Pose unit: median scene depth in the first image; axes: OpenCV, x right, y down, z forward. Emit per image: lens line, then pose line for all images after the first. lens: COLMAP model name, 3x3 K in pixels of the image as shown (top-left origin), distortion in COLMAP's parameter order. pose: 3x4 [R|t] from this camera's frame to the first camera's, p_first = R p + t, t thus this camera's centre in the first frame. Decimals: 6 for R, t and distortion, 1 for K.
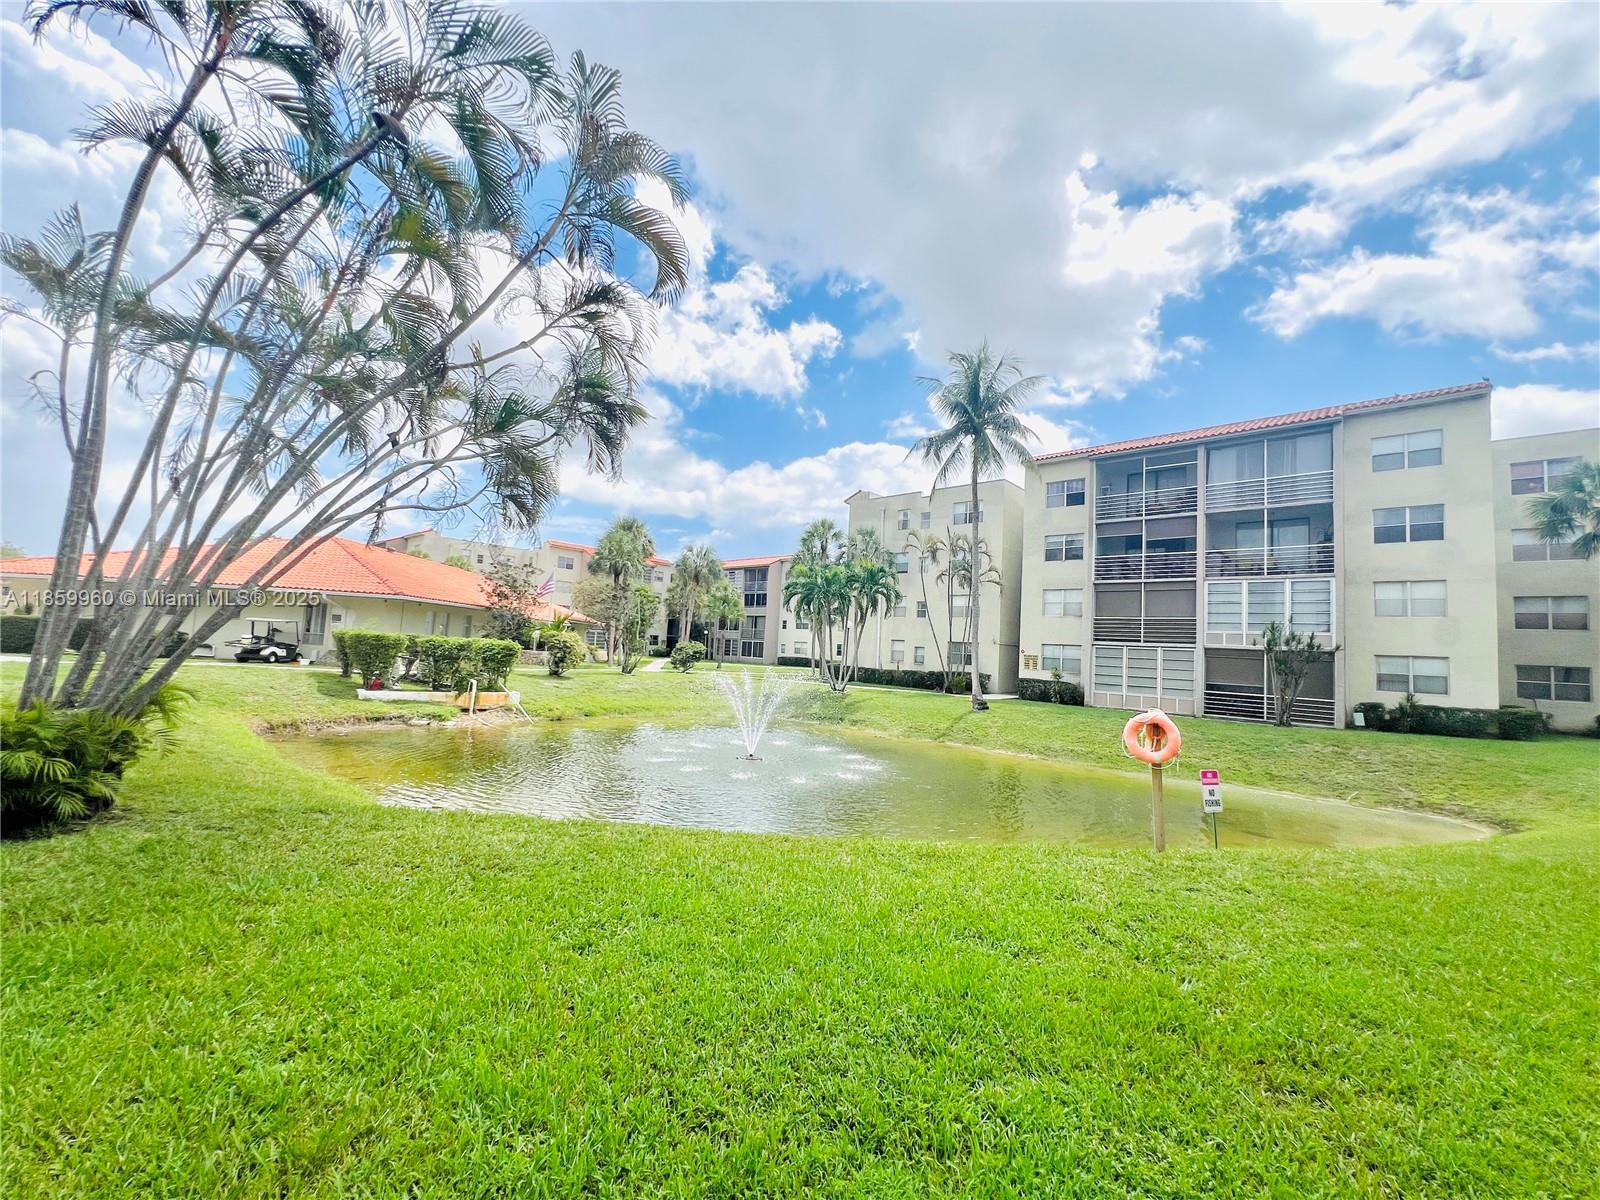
lens RADIAL K [[644.4, 0, 800.0], [0, 644.4, 600.0], [0, 0, 1]] dist [0.000191, -0.000064]
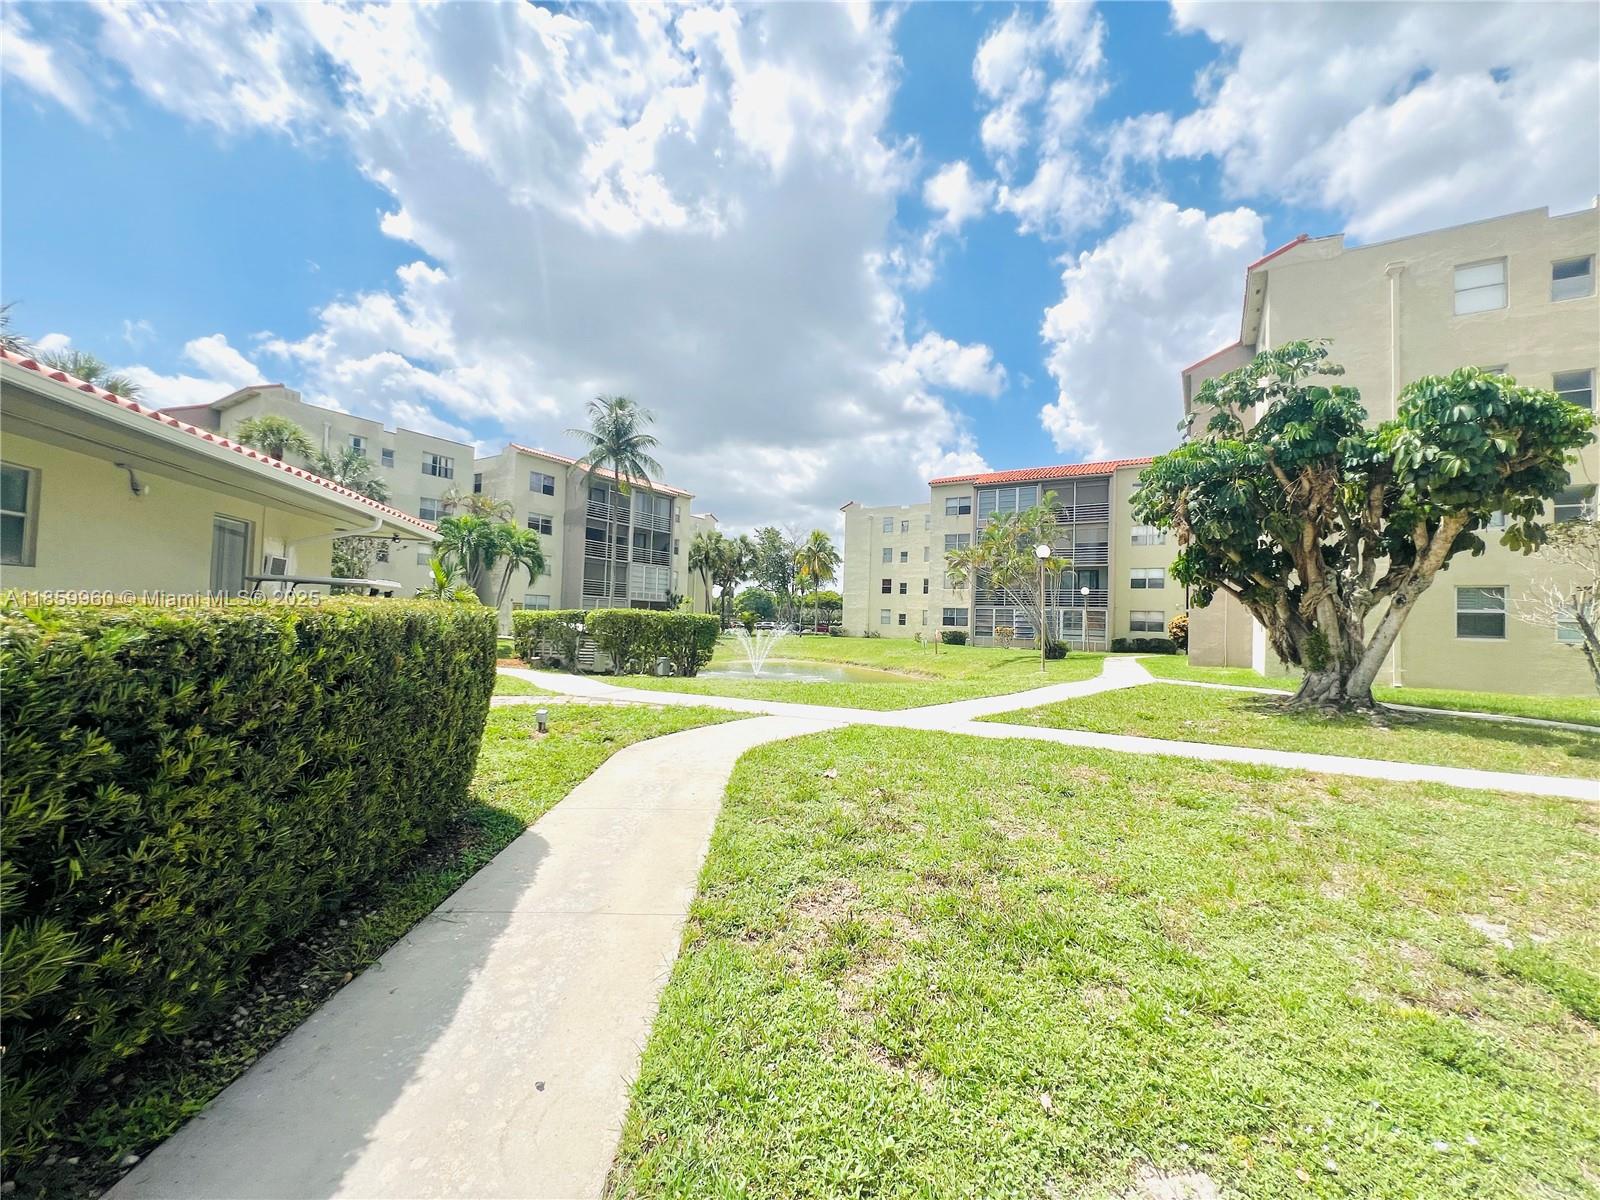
lens RADIAL K [[644.4, 0, 800.0], [0, 644.4, 600.0], [0, 0, 1]] dist [0.000191, -0.000064]
pose [[-0.158612, -0.014534, 0.987234, -1.260012], [-0.111550, 0.993753, -0.003291, 0.026122], [-0.981019, -0.110648, -0.159242, 0.816903]]
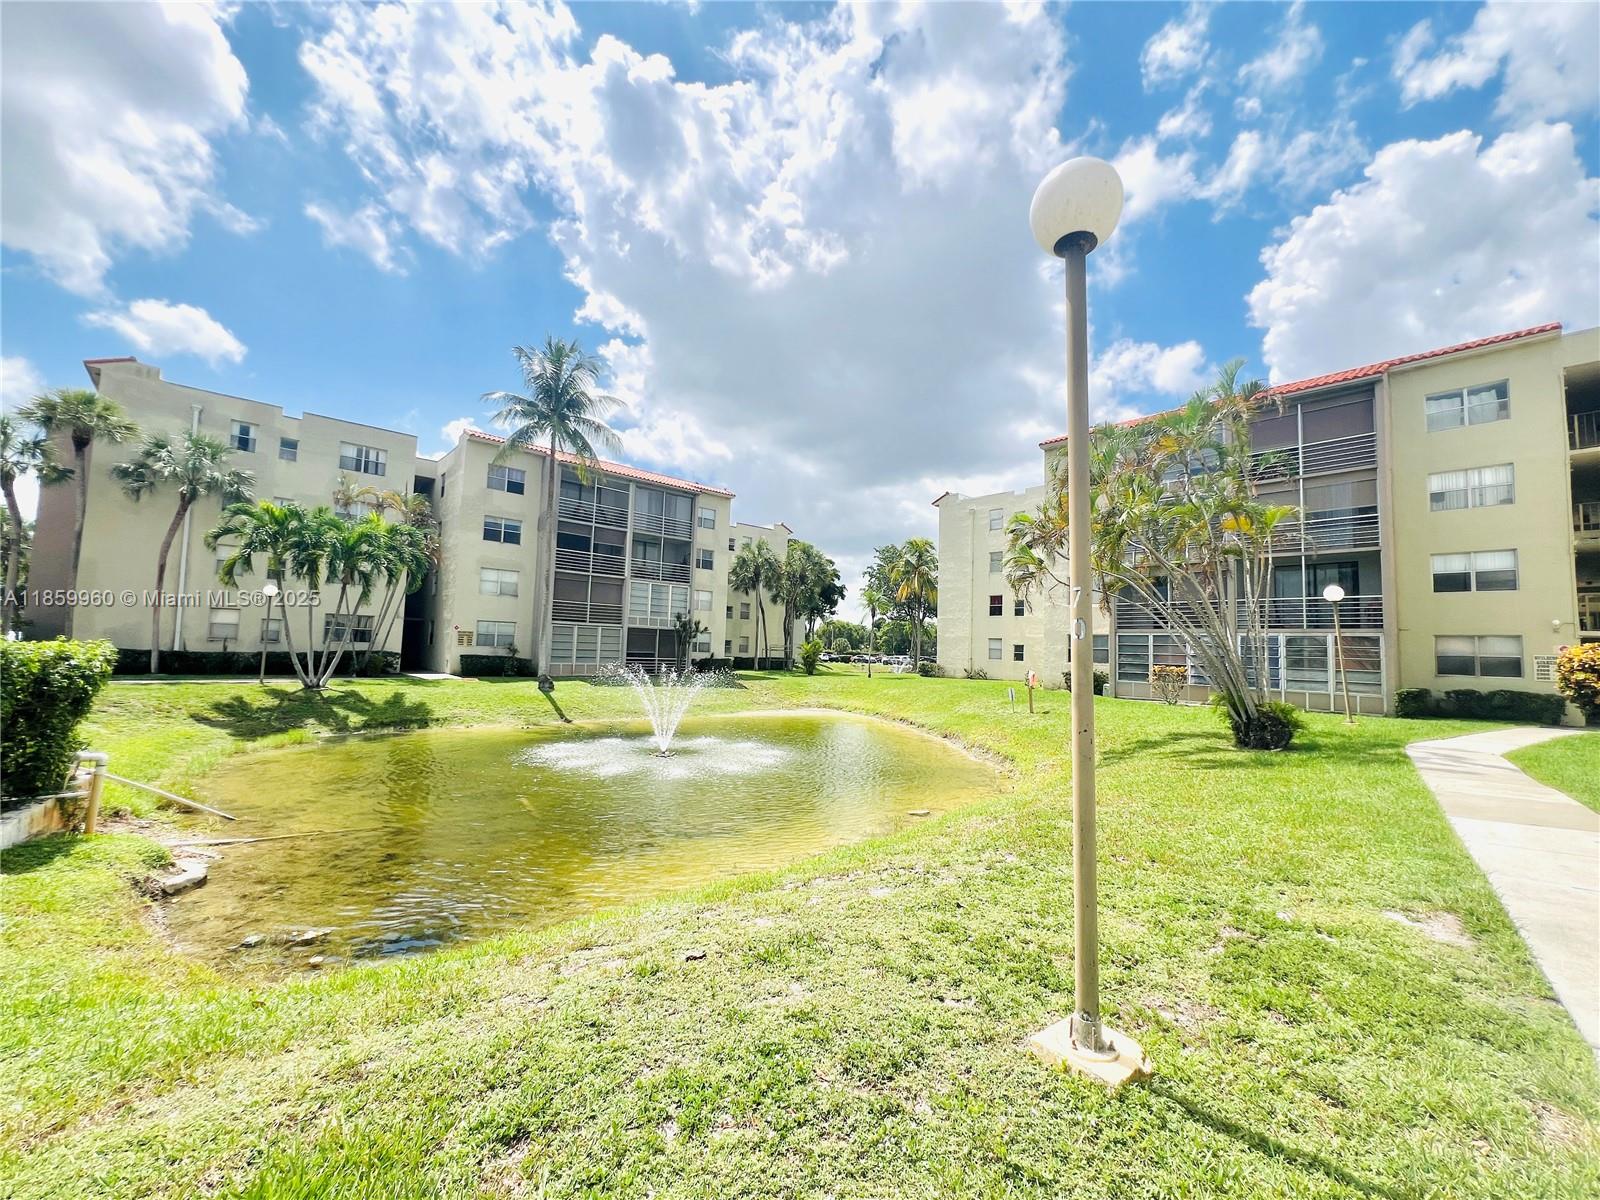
lens RADIAL K [[644.4, 0, 800.0], [0, 644.4, 600.0], [0, 0, 1]] dist [0.000191, -0.000064]
pose [[0.104924, 0.037186, 0.993785, -0.726898], [-0.100425, 0.994589, -0.026613, 0.014616], [-0.989397, -0.097009, 0.108091, 0.481474]]
